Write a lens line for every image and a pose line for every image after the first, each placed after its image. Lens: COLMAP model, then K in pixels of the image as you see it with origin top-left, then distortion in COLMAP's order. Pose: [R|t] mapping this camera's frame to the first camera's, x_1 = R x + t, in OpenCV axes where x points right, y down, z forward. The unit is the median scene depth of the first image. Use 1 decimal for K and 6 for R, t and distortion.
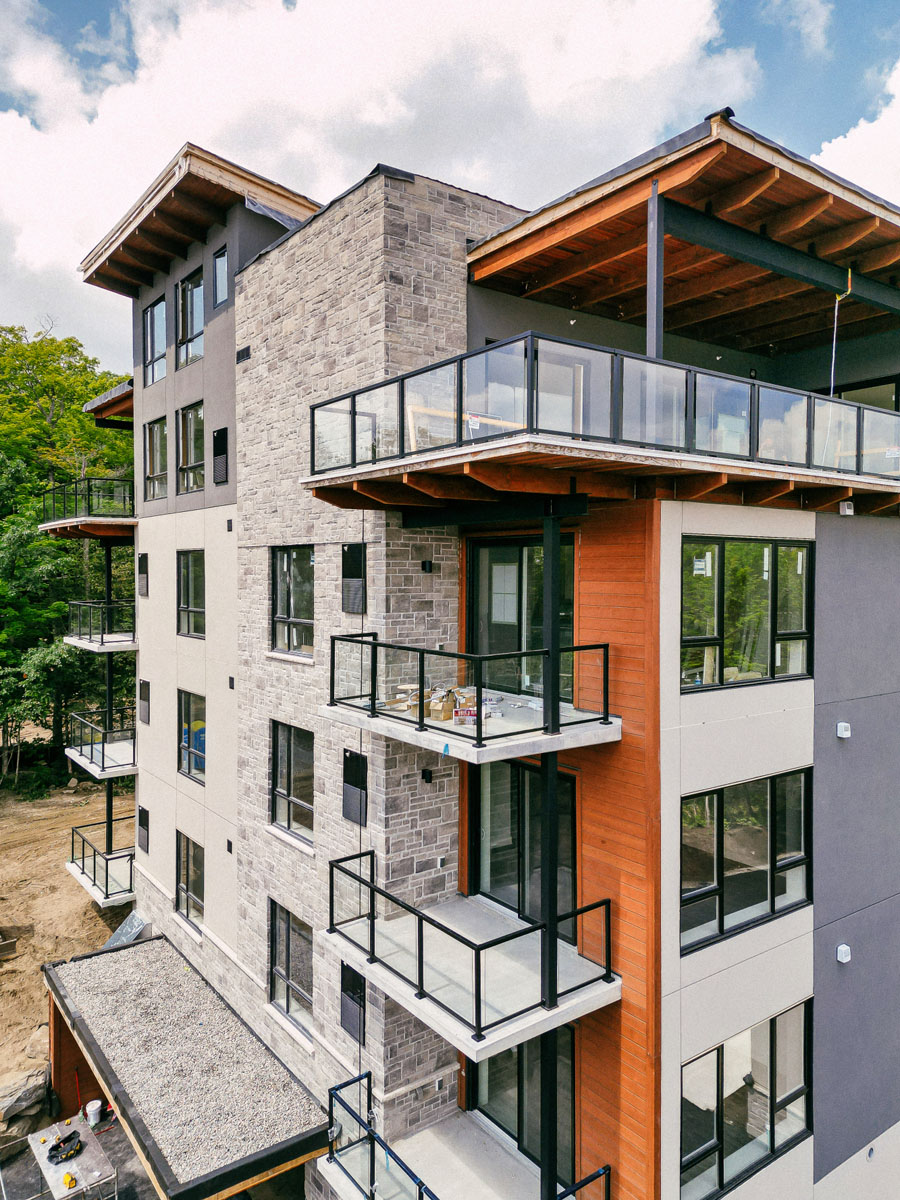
lens RADIAL K [[850.2, 0, 452.2], [0, 850.2, 578.3], [0, 0, 1]] dist [0.061466, -0.063550]
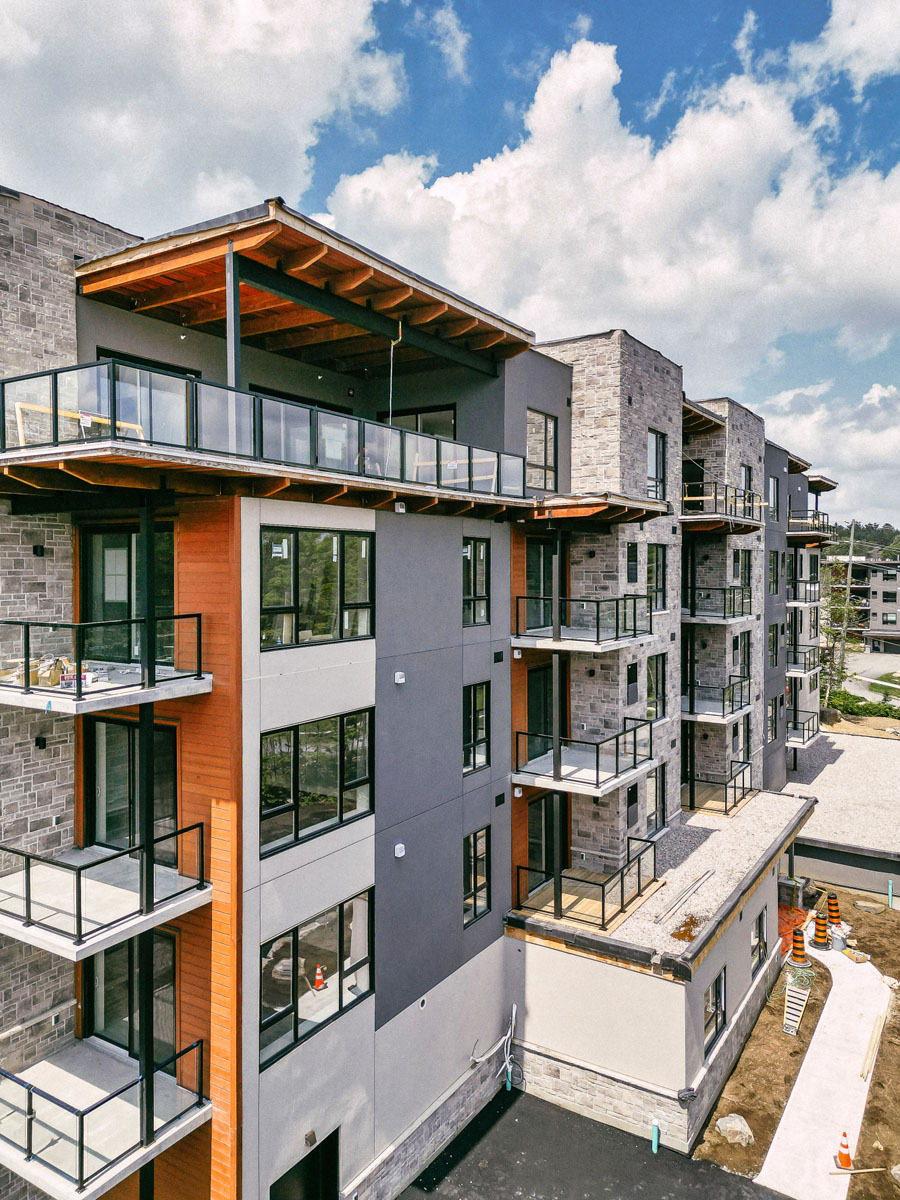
lens RADIAL K [[850.2, 0, 452.2], [0, 850.2, 578.3], [0, 0, 1]] dist [0.061466, -0.063550]
pose [[0.927895, -0.009220, 0.372727, 0.056116], [0.006206, 0.999938, 0.009286, 0.015831], [-0.372789, -0.006303, 0.927895, -0.240536]]
